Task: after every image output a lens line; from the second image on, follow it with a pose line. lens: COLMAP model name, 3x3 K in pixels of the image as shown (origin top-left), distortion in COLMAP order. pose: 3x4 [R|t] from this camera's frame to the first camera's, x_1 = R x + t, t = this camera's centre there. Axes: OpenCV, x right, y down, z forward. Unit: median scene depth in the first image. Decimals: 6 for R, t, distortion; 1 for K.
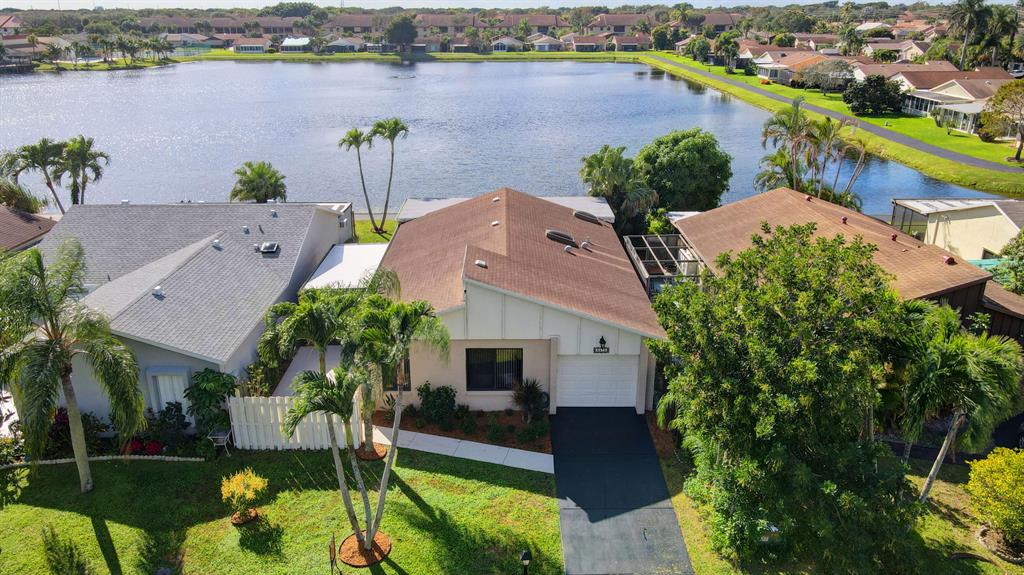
lens RADIAL K [[758.1, 0, 509.2], [0, 758.1, 289.1], [0, 0, 1]] dist [0.004201, 0.017882]
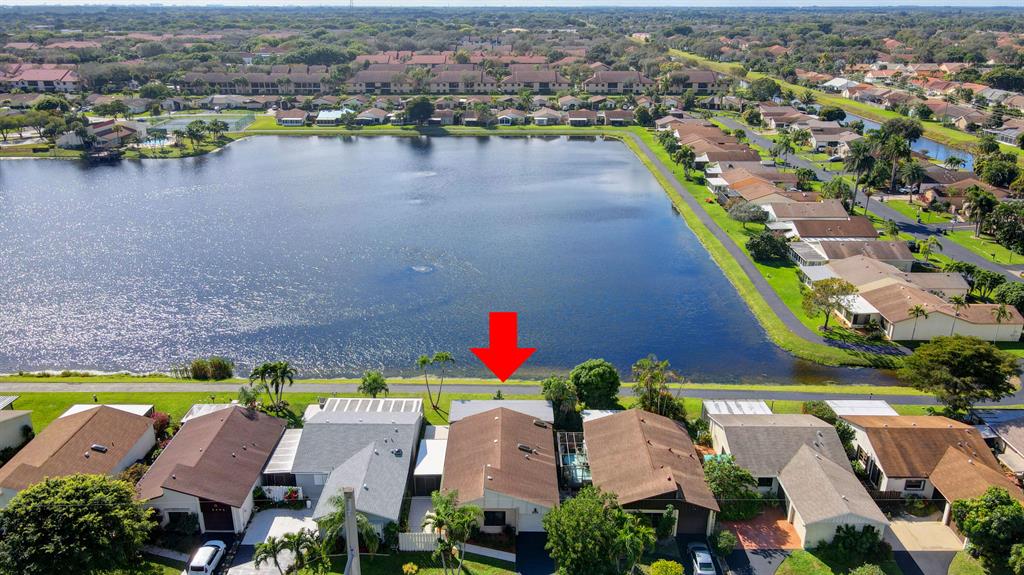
lens RADIAL K [[758.1, 0, 514.9], [0, 758.1, 284.5], [0, 0, 1]] dist [0.004201, 0.017882]
pose [[0.999908, 0.013155, 0.003267, 0.031382], [-0.013154, 0.999913, -0.000469, -0.710006], [-0.003273, 0.000426, 0.999995, -1.639545]]
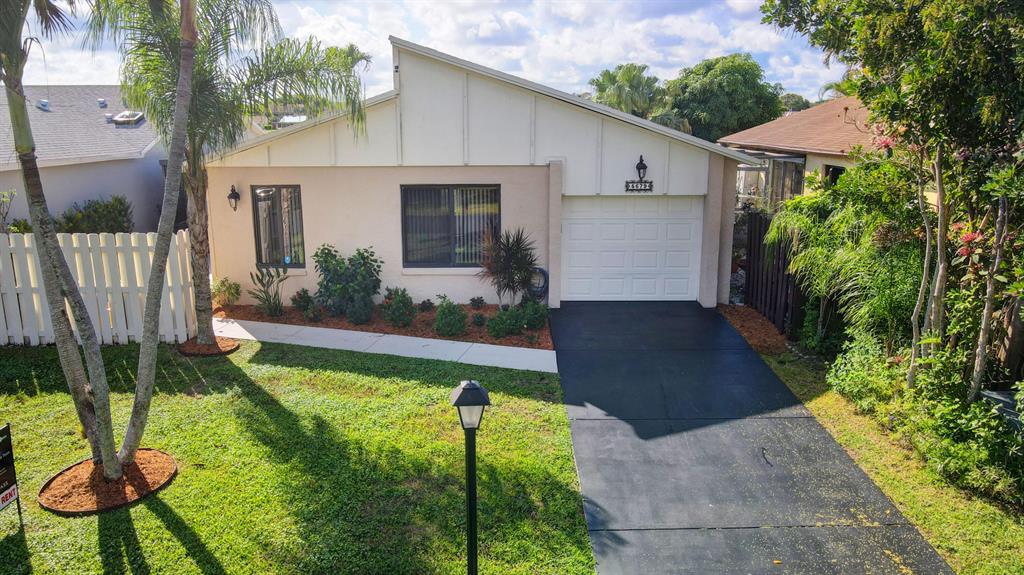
lens RADIAL K [[758.1, 0, 511.2], [0, 758.1, 288.9], [0, 0, 1]] dist [0.004201, 0.017882]
pose [[0.999999, -0.001280, 0.001154, 0.025267], [0.001419, 0.991548, -0.129729, 0.230402], [-0.000979, 0.129731, 0.991549, 0.449014]]
